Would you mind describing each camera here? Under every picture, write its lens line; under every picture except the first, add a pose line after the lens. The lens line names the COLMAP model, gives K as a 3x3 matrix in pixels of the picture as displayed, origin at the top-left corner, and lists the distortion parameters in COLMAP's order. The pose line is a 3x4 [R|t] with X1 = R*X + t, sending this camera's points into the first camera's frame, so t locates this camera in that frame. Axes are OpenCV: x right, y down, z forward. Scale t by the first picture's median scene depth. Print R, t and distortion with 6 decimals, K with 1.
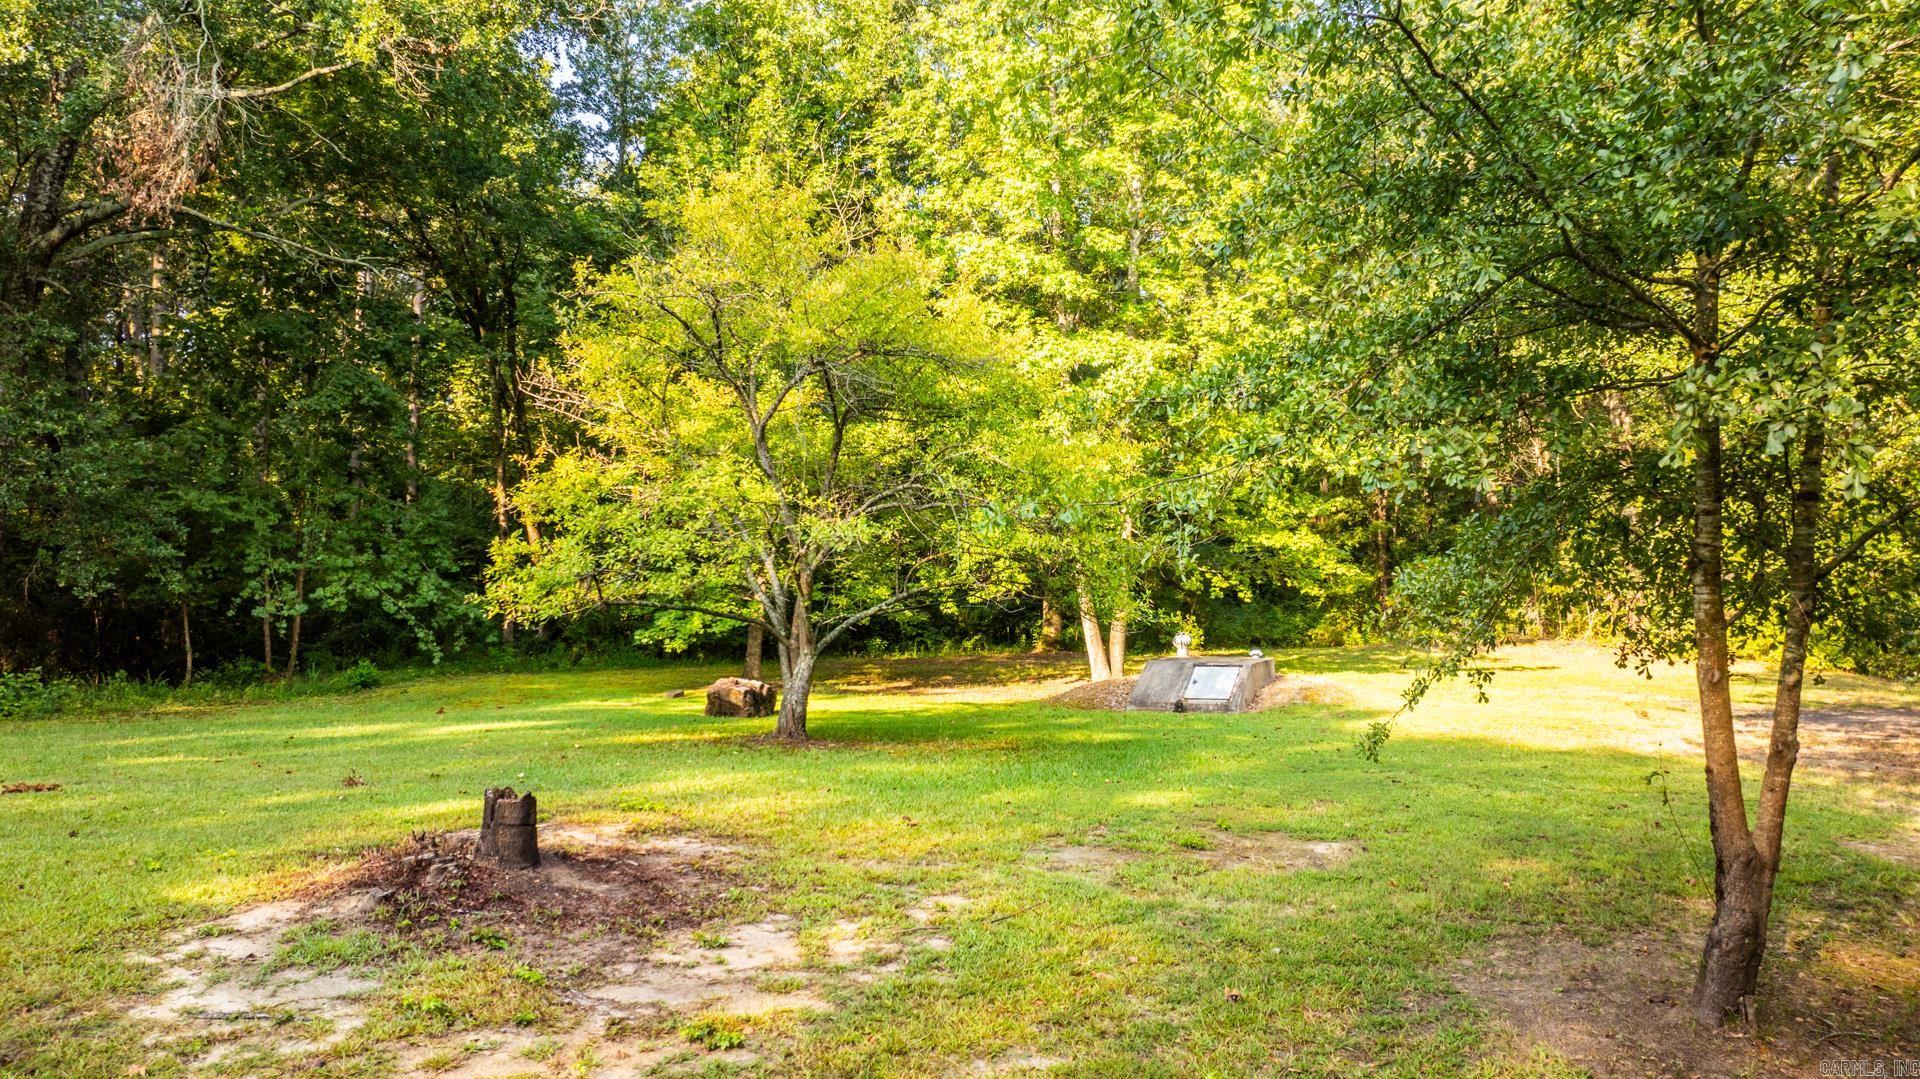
lens RADIAL K [[1347.9, 0, 961.2], [0, 1347.9, 541.3], [0, 0, 1]] dist [-0.025662, 0.014513]
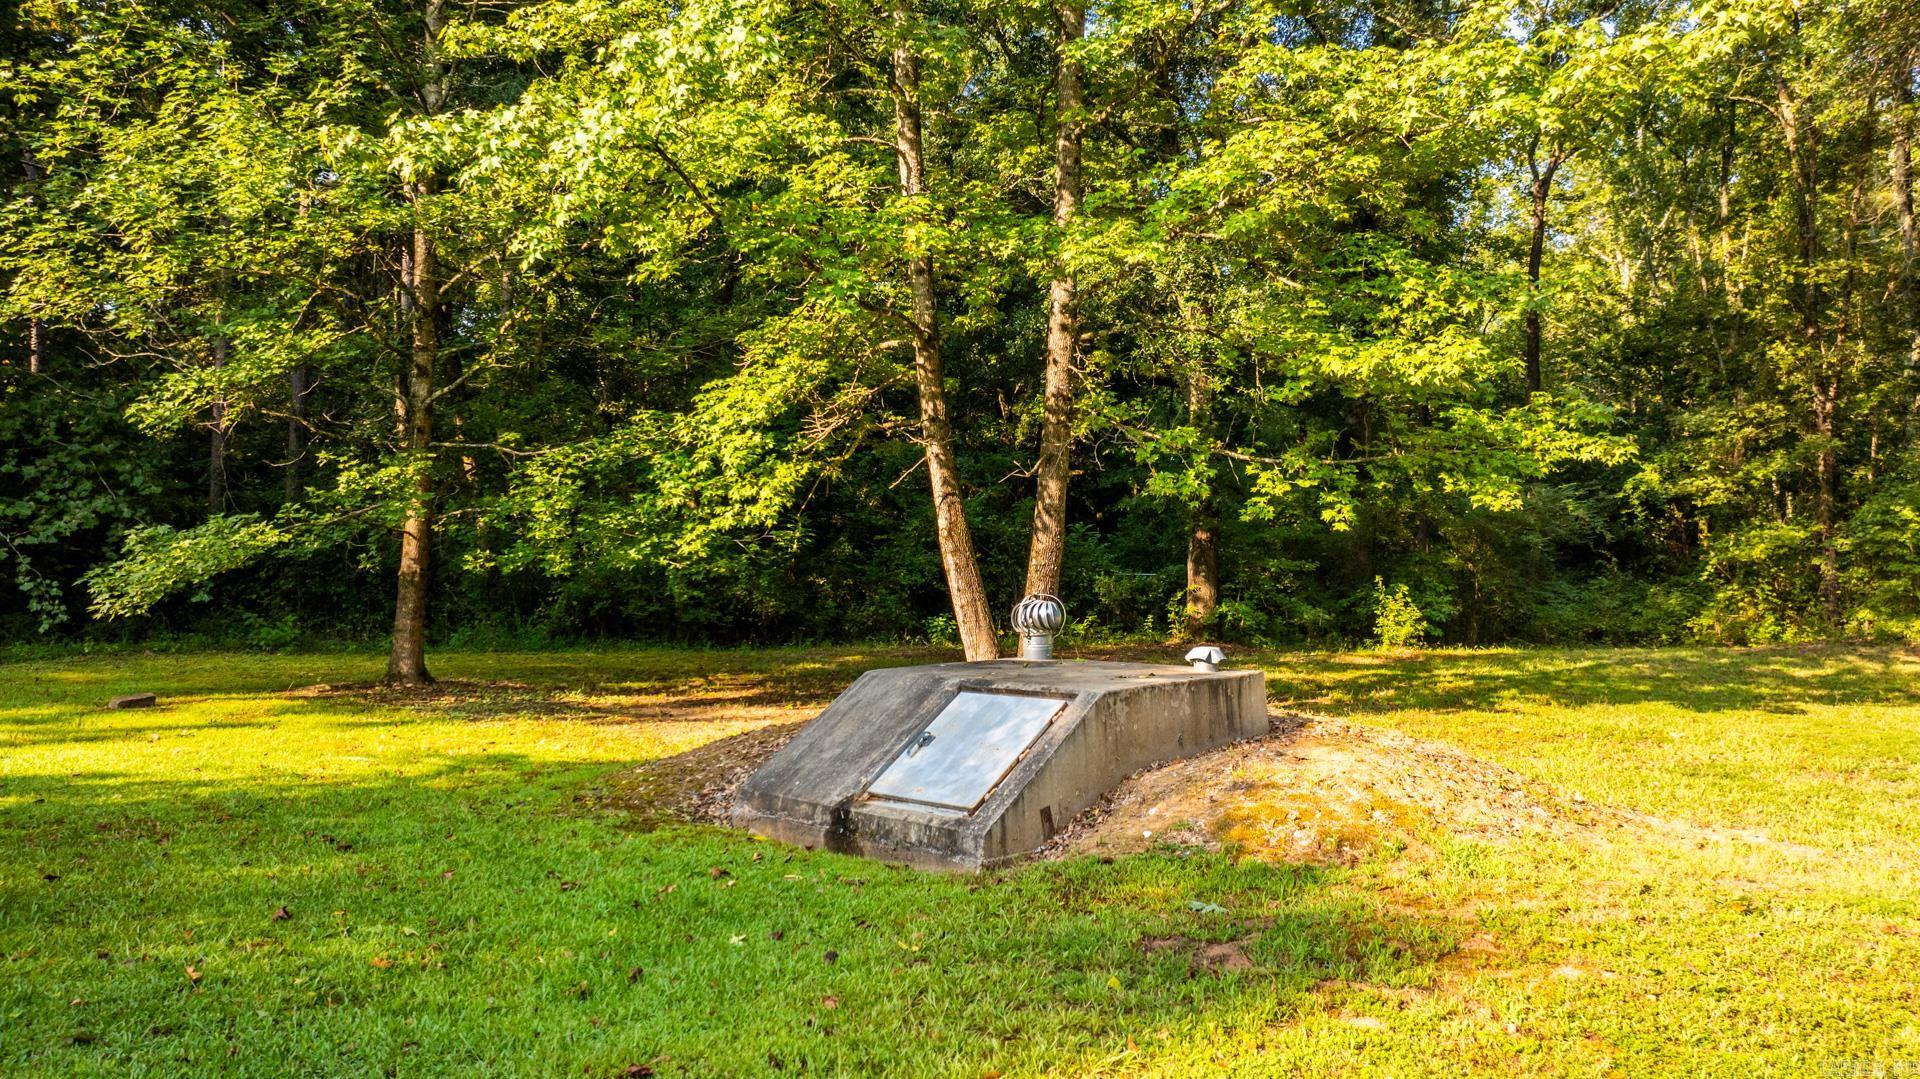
lens RADIAL K [[1347.9, 0, 958.2], [0, 1347.9, 538.5], [0, 0, 1]] dist [-0.025662, 0.014513]
pose [[0.953883, 0.002352, -0.300171, 0.147196], [0.000154, 0.999965, 0.008324, 0.028683], [0.300180, -0.007987, 0.953849, 0.376766]]
